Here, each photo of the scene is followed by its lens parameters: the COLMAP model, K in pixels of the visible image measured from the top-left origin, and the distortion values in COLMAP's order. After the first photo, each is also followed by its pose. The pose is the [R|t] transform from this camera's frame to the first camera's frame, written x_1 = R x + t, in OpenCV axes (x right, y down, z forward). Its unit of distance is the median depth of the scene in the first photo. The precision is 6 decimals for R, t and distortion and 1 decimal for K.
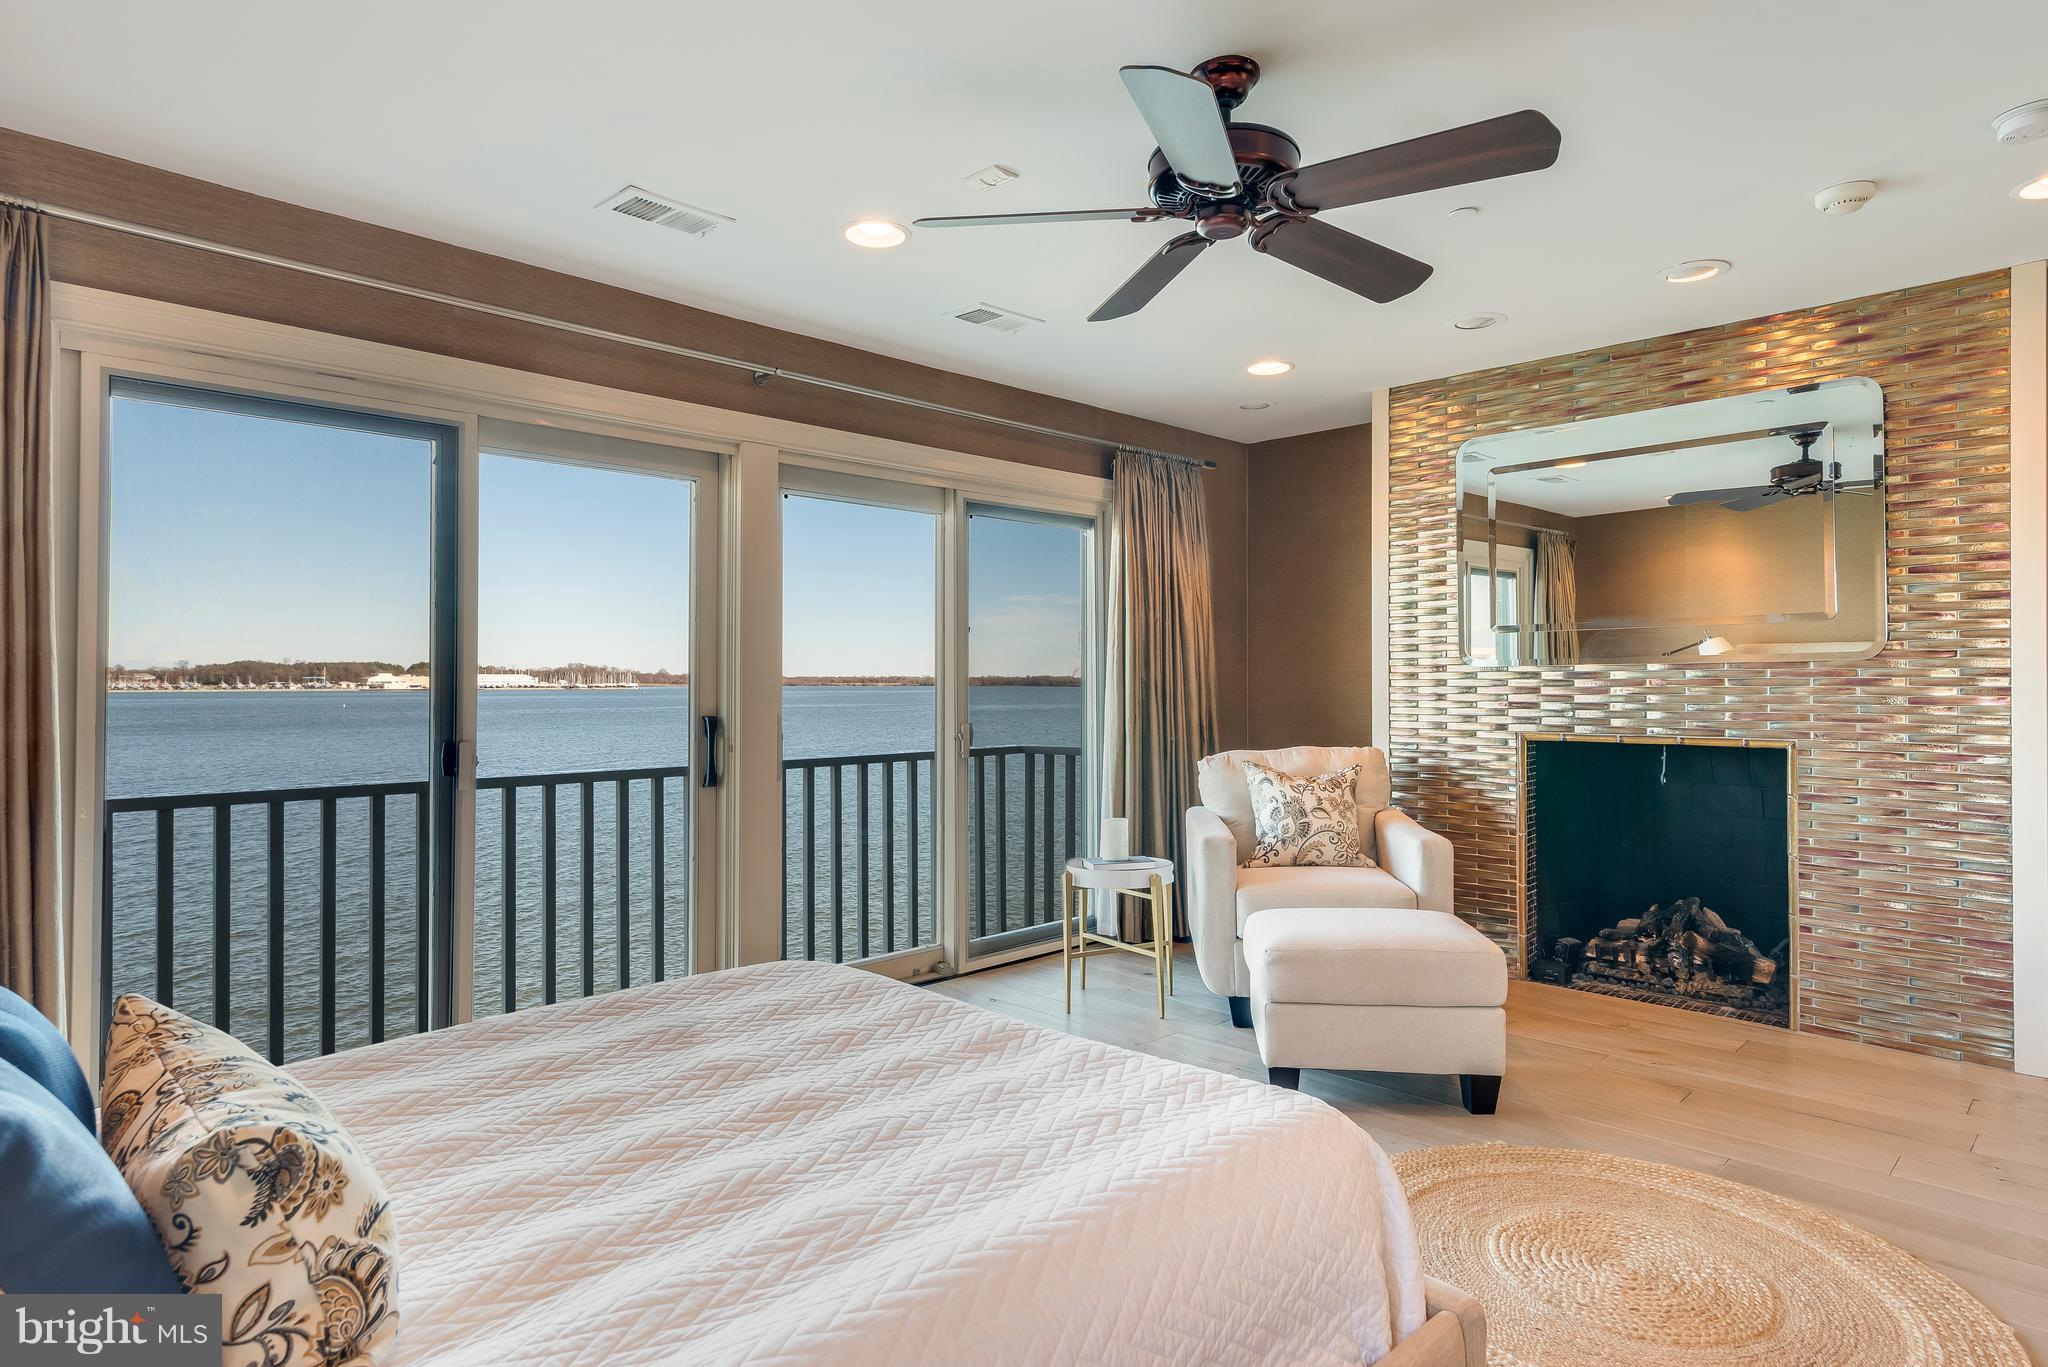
lens RADIAL K [[1167.5, 0, 1027.2], [0, 1167.5, 673.6], [0, 0, 1]] dist [-0.005915, -0.001011]
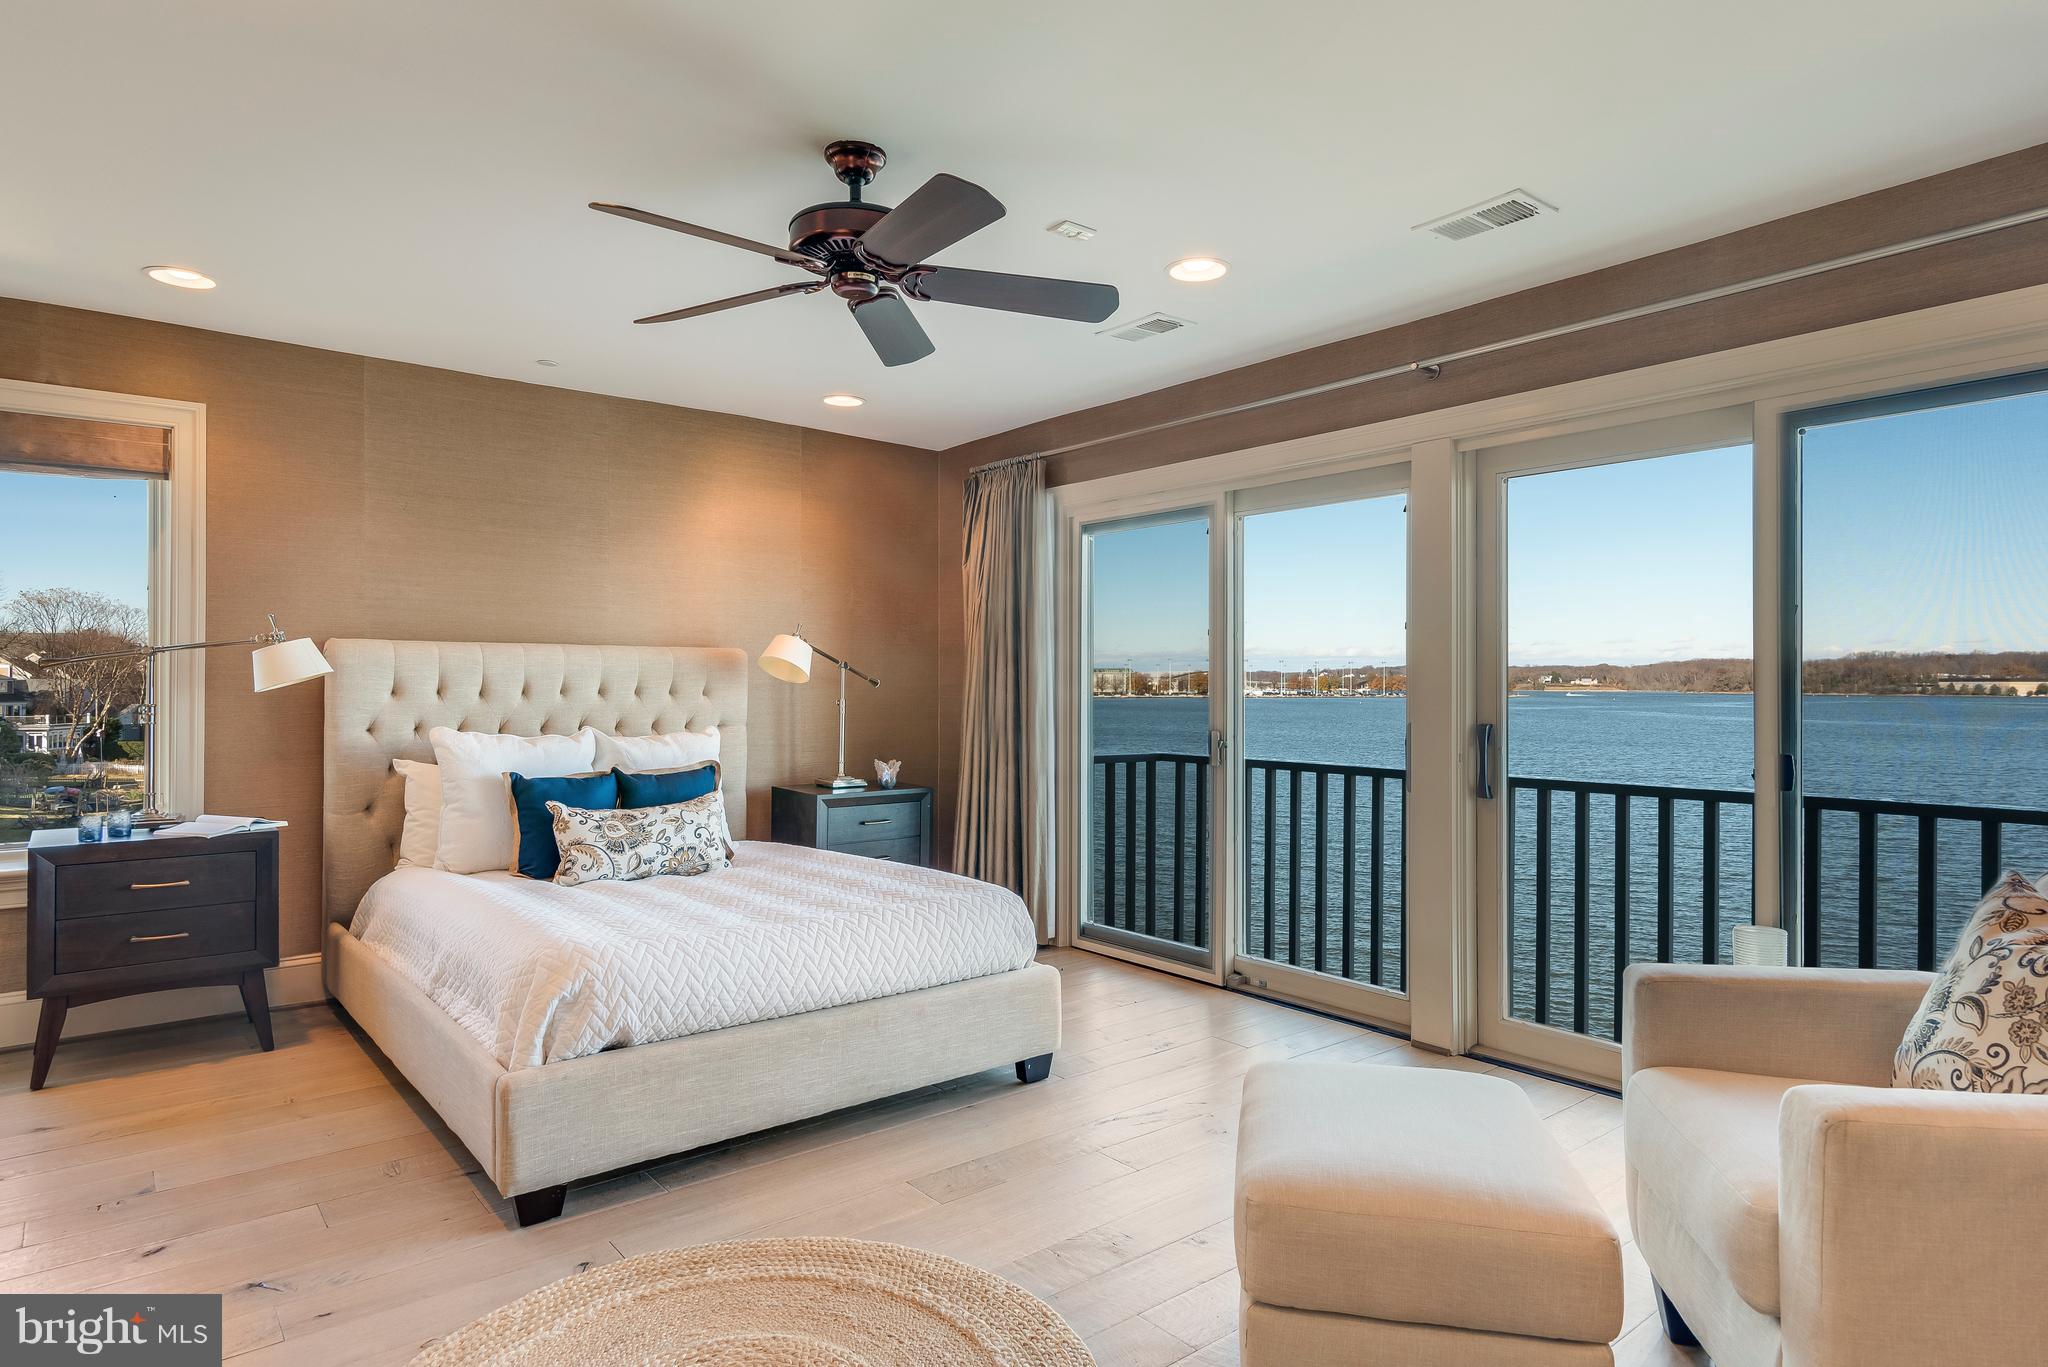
lens RADIAL K [[1167.5, 0, 1019.2], [0, 1167.5, 686.0], [0, 0, 1]] dist [-0.005915, -0.001011]
pose [[-0.136467, -0.000200, -0.990645, 0.714277], [0.003751, 0.999993, -0.000719, 0.004078], [0.990637, -0.003814, -0.136466, 0.737921]]
